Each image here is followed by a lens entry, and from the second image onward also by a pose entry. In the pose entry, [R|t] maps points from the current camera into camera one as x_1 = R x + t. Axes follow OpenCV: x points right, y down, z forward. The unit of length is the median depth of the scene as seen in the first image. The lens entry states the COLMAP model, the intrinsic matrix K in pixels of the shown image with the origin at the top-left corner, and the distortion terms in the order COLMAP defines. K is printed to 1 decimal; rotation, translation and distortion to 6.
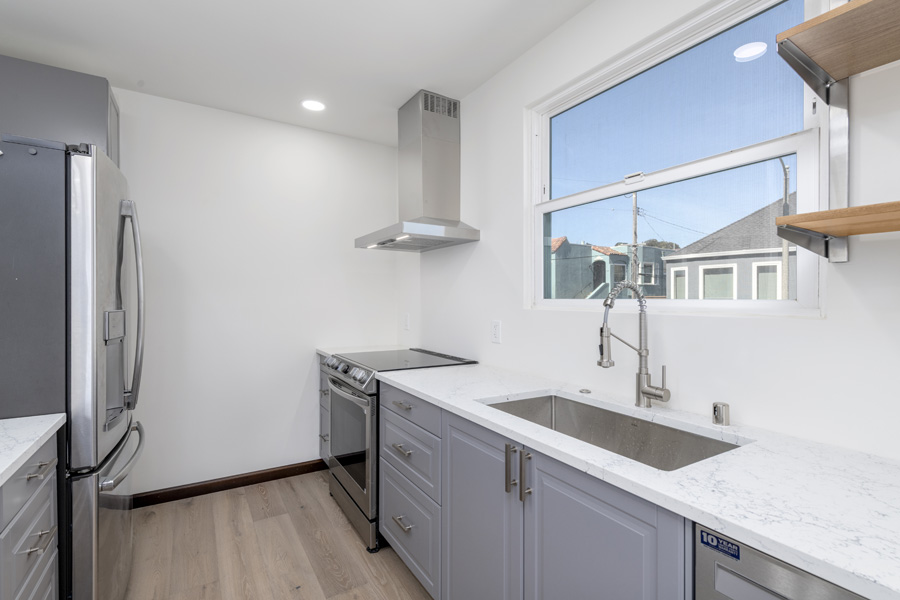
lens RADIAL K [[412.4, 0, 451.8], [0, 412.4, 304.4], [0, 0, 1]] dist [0.003505, -0.000969]
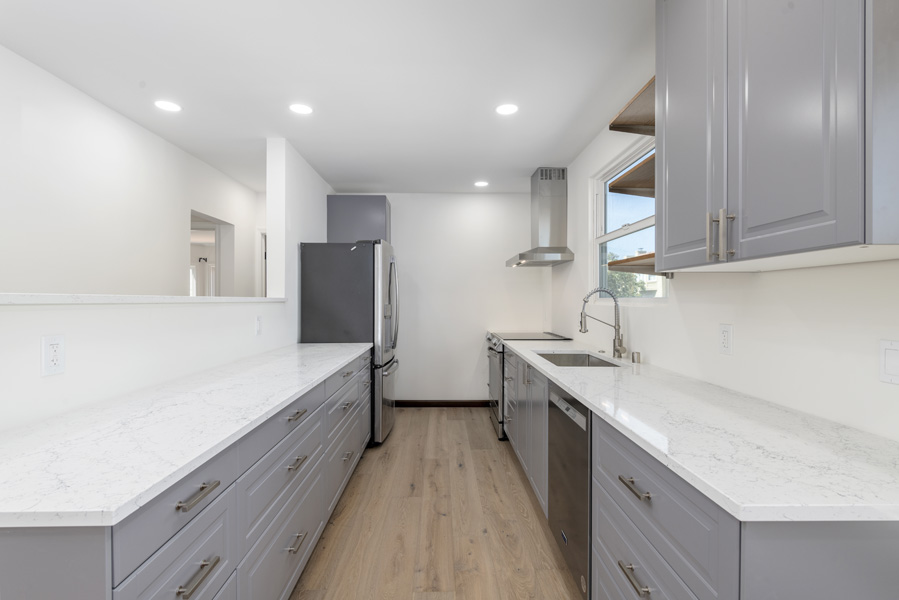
lens RADIAL K [[412.0, 0, 448.9], [0, 412.0, 300.9], [0, 0, 1]] dist [0.003505, -0.000969]
pose [[0.855700, -0.003963, -0.517458, 0.569748], [-0.001475, 0.999948, -0.010098, 0.015403], [0.517471, 0.009404, 0.855649, -0.679329]]
